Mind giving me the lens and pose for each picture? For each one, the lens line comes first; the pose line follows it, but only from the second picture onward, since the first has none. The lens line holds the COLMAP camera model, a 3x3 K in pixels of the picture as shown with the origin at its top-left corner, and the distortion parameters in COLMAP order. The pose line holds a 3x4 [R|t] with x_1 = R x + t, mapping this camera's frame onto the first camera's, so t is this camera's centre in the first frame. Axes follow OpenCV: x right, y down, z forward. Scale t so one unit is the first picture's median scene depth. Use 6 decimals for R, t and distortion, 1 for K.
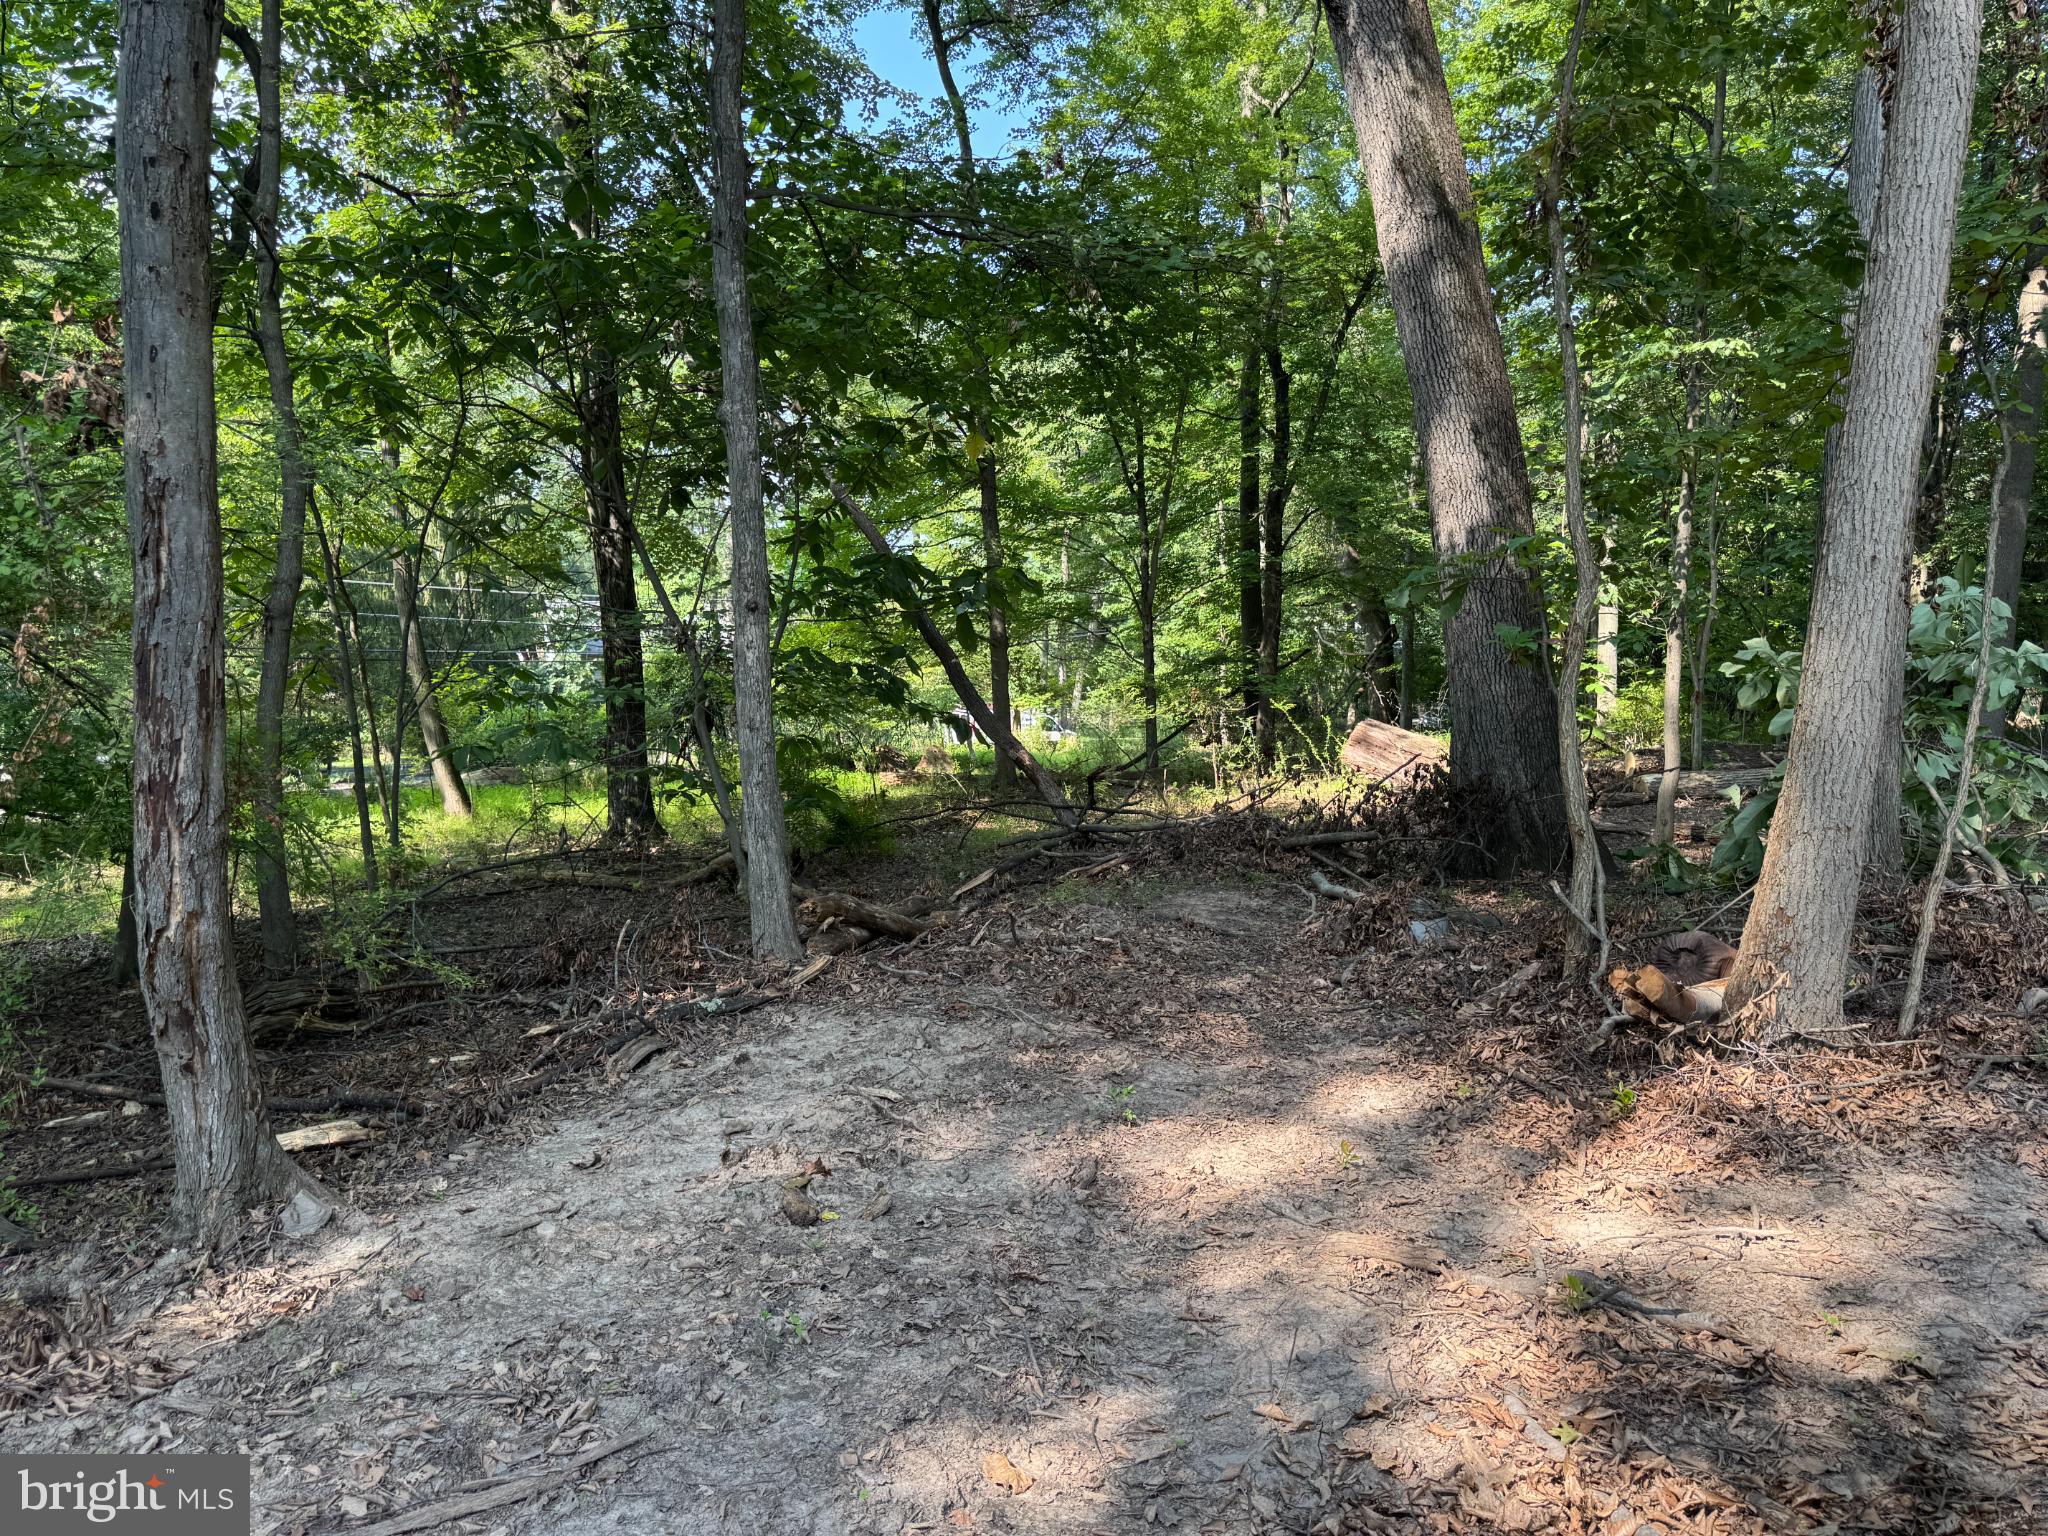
lens RADIAL K [[1446.5, 0, 1022.9], [0, 1446.5, 772.2], [0, 0, 1]] dist [-0.006128, -0.001474]
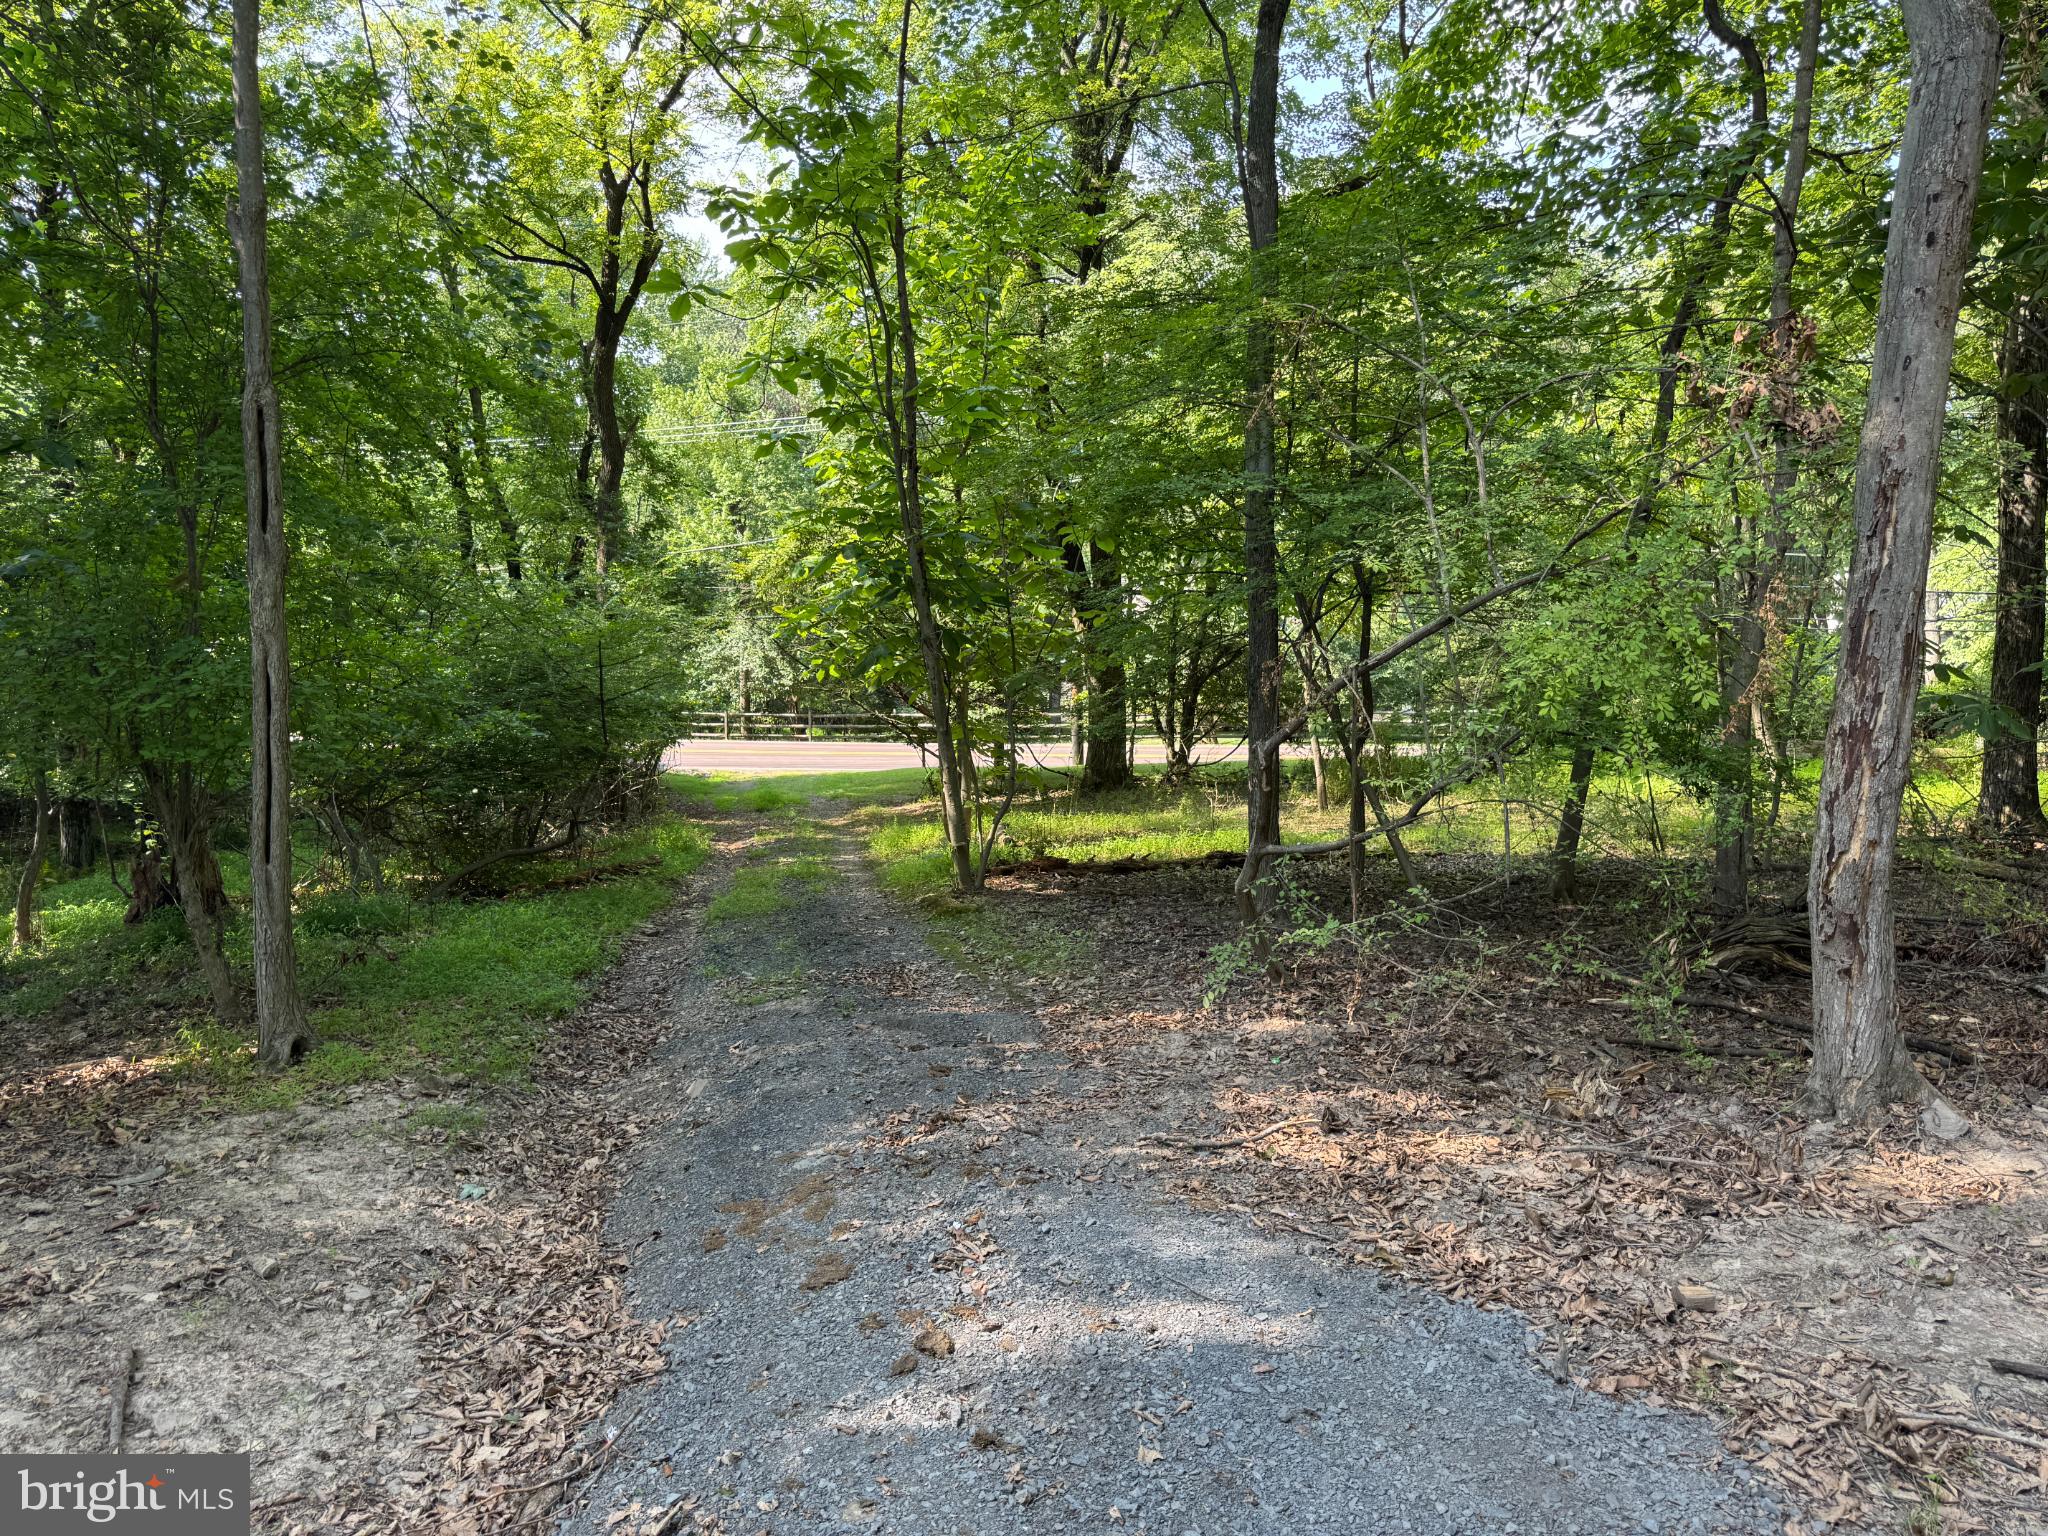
lens RADIAL K [[1446.5, 0, 1022.9], [0, 1446.5, 772.2], [0, 0, 1]] dist [-0.006128, -0.001474]
pose [[0.682613, 0.087644, -0.725505, -0.203678], [-0.069001, 0.996077, 0.055408, 0.024448], [0.727515, 0.012238, 0.685983, -0.306893]]
